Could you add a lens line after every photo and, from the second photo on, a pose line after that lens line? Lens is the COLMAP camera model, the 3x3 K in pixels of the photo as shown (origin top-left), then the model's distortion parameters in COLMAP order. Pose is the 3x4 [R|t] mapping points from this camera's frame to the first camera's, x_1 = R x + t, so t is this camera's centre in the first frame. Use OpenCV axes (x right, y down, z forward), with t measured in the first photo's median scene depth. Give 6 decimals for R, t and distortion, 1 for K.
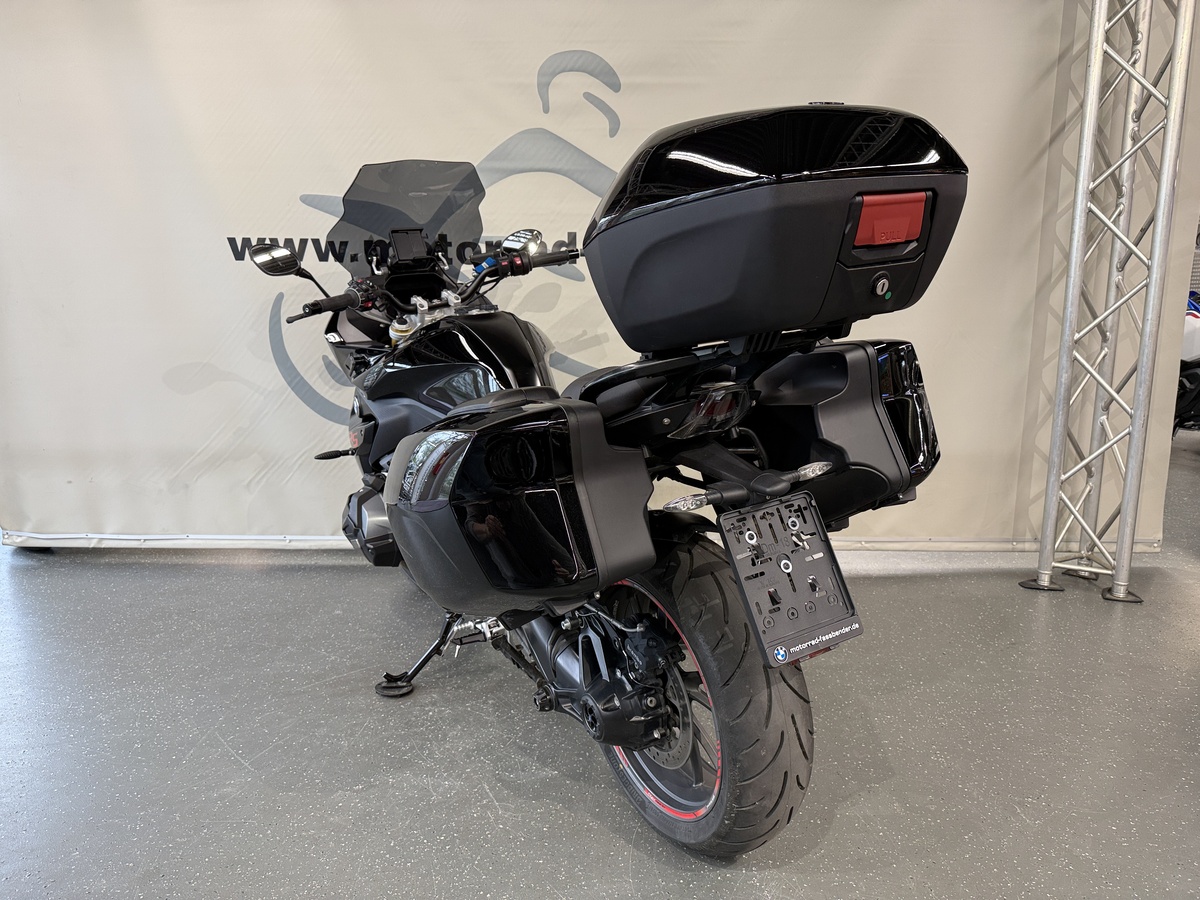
lens RADIAL K [[916.7, 0, 605.4], [0, 916.7, 426.1], [0, 0, 1]] dist [0.001444, -0.006583]
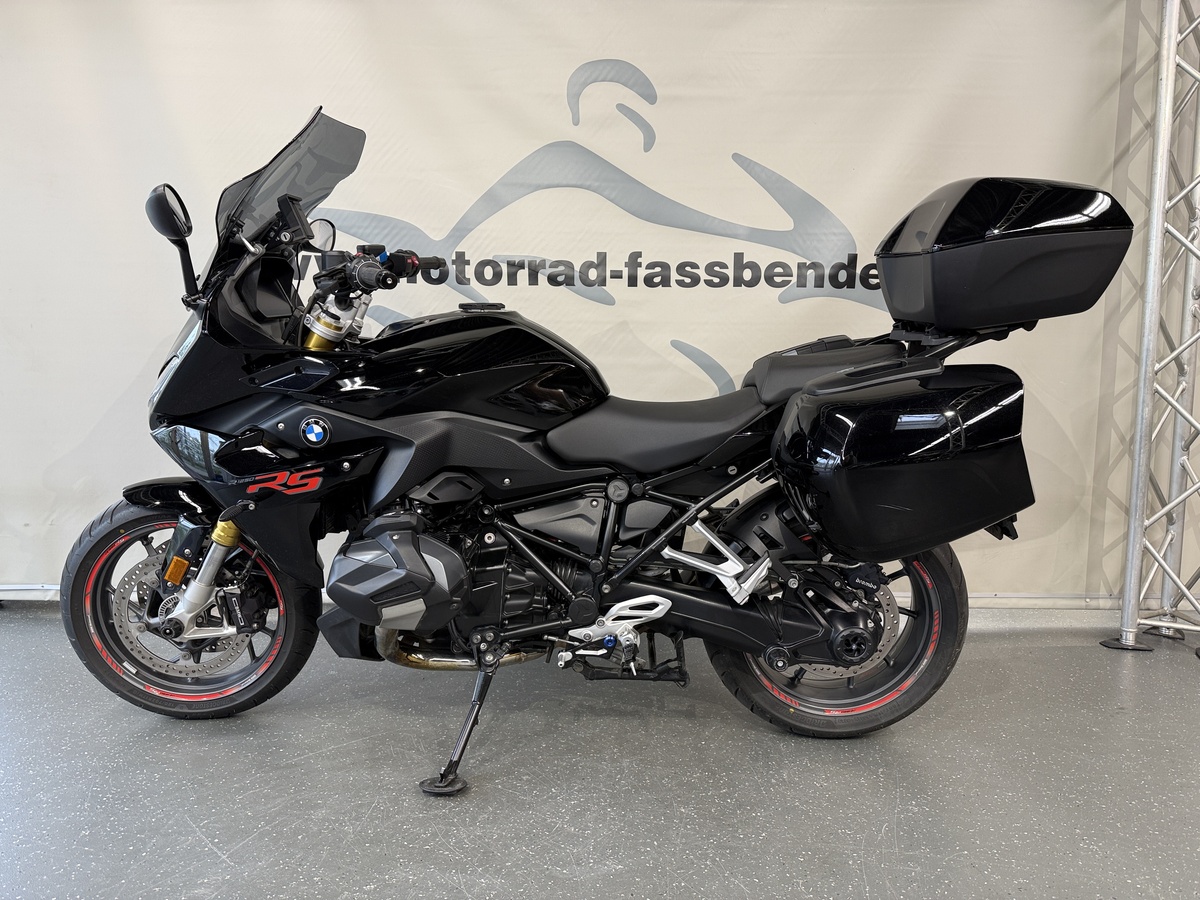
lens RADIAL K [[841.3, 0, 569.9], [0, 841.3, 454.3], [0, 0, 1]] dist [-0.010712, 0.003787]
pose [[0.999511, 0.010393, 0.029500, -0.095183], [-0.007596, 0.995601, -0.093391, 0.071457], [-0.030341, 0.093121, 0.995192, 0.193071]]
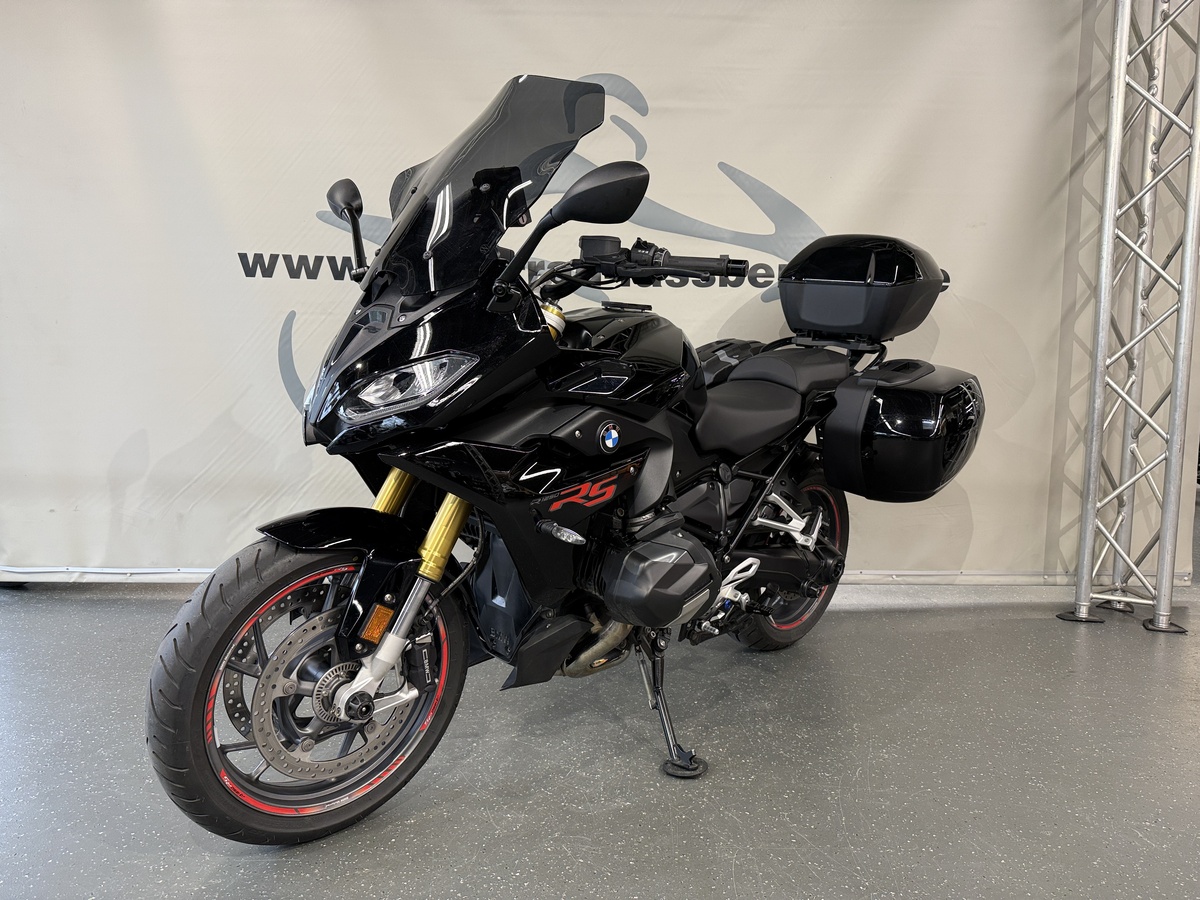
lens RADIAL K [[883.0, 0, 551.8], [0, 883.0, 449.8], [0, 0, 1]] dist [0.001381, -0.005138]
pose [[0.998671, 0.008563, 0.050820, -0.136968], [-0.004042, 0.996078, -0.088389, 0.084543], [-0.051377, 0.088066, 0.994789, 0.085315]]
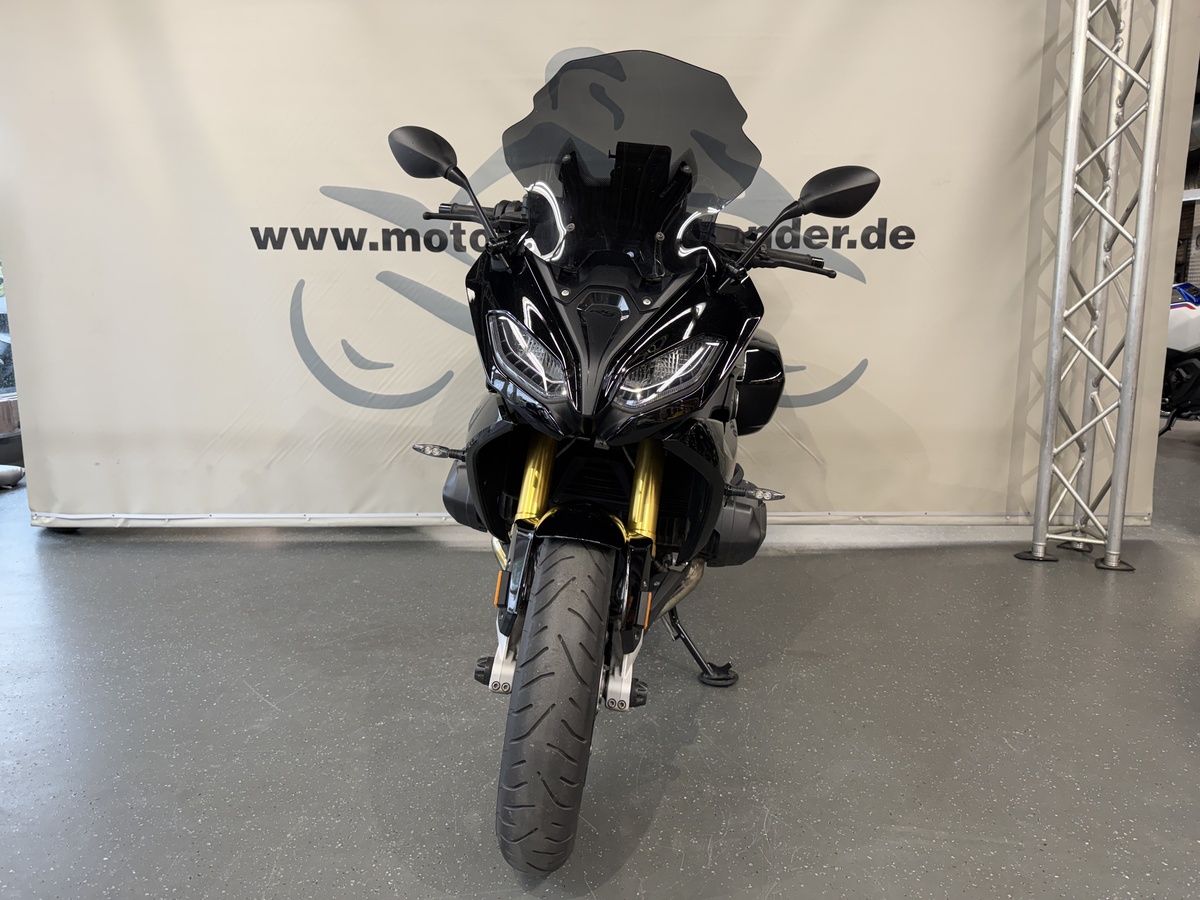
lens RADIAL K [[938.7, 0, 600.0], [0, 938.7, 450.0], [0, 0, 1]] dist [0.030892, -0.039865]
pose [[0.999914, -0.003735, -0.012567, -0.000396], [0.003441, 0.999721, -0.023377, 0.079756], [0.012650, 0.023332, 0.999648, -0.070847]]
